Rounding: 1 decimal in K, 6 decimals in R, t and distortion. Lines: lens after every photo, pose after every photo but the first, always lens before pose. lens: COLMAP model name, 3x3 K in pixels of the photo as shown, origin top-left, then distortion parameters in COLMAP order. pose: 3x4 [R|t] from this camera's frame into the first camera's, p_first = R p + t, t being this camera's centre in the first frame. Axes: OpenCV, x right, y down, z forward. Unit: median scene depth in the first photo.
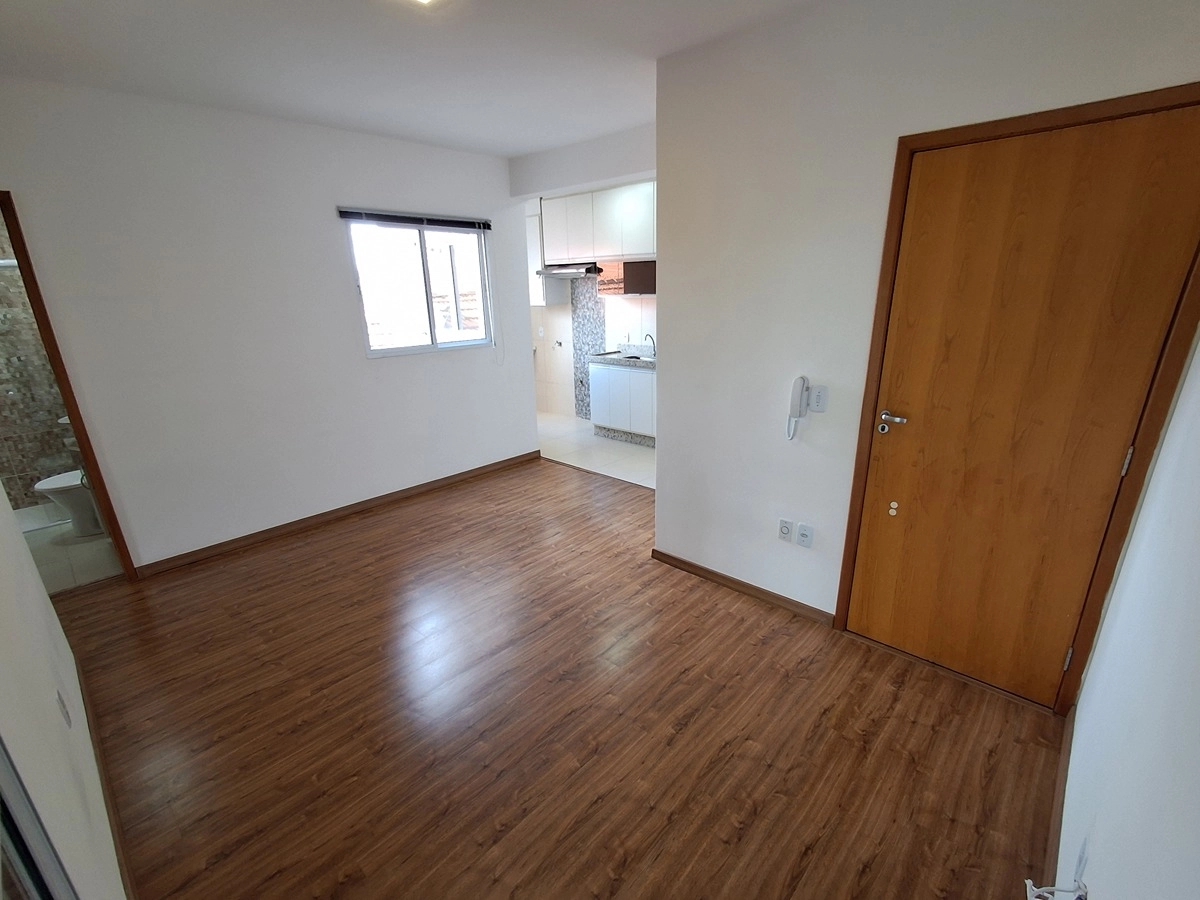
lens RADIAL K [[544.1, 0, 606.8], [0, 544.1, 475.1], [0, 0, 1]] dist [-0.004562, -0.000511]
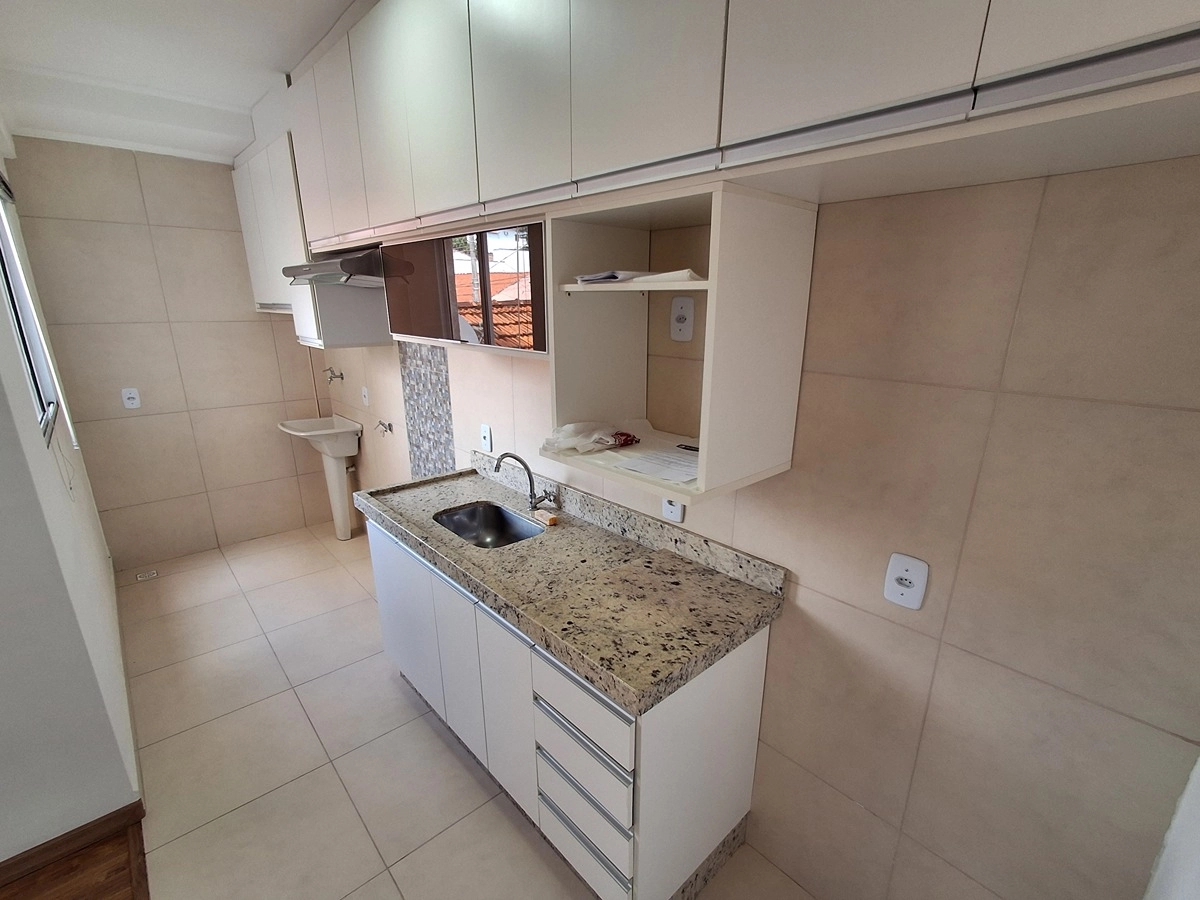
lens RADIAL K [[550.2, 0, 601.4], [0, 550.2, 470.8], [0, 0, 1]] dist [0.023102, -0.015306]
pose [[0.995000, 0.052288, -0.085098, 0.143789], [-0.055242, 0.997936, -0.032736, -0.207571], [0.083211, 0.037274, 0.995835, 0.570497]]
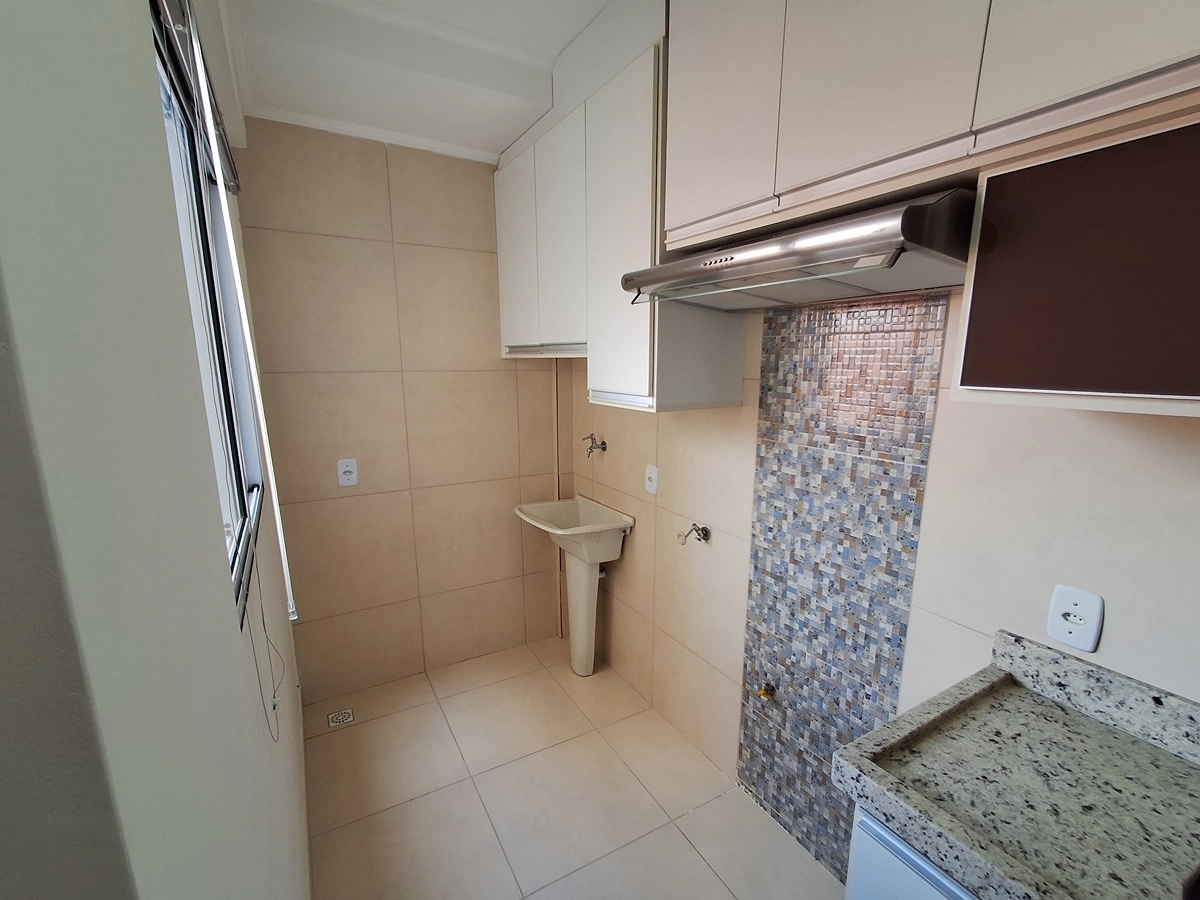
lens RADIAL K [[544.1, 0, 606.8], [0, 544.1, 475.1], [0, 0, 1]] dist [-0.004562, -0.000511]
pose [[0.955742, 0.082896, -0.282287, -0.058917], [-0.116066, 0.987901, -0.102860, -0.247021], [0.270345, 0.131072, 0.953800, 0.735030]]
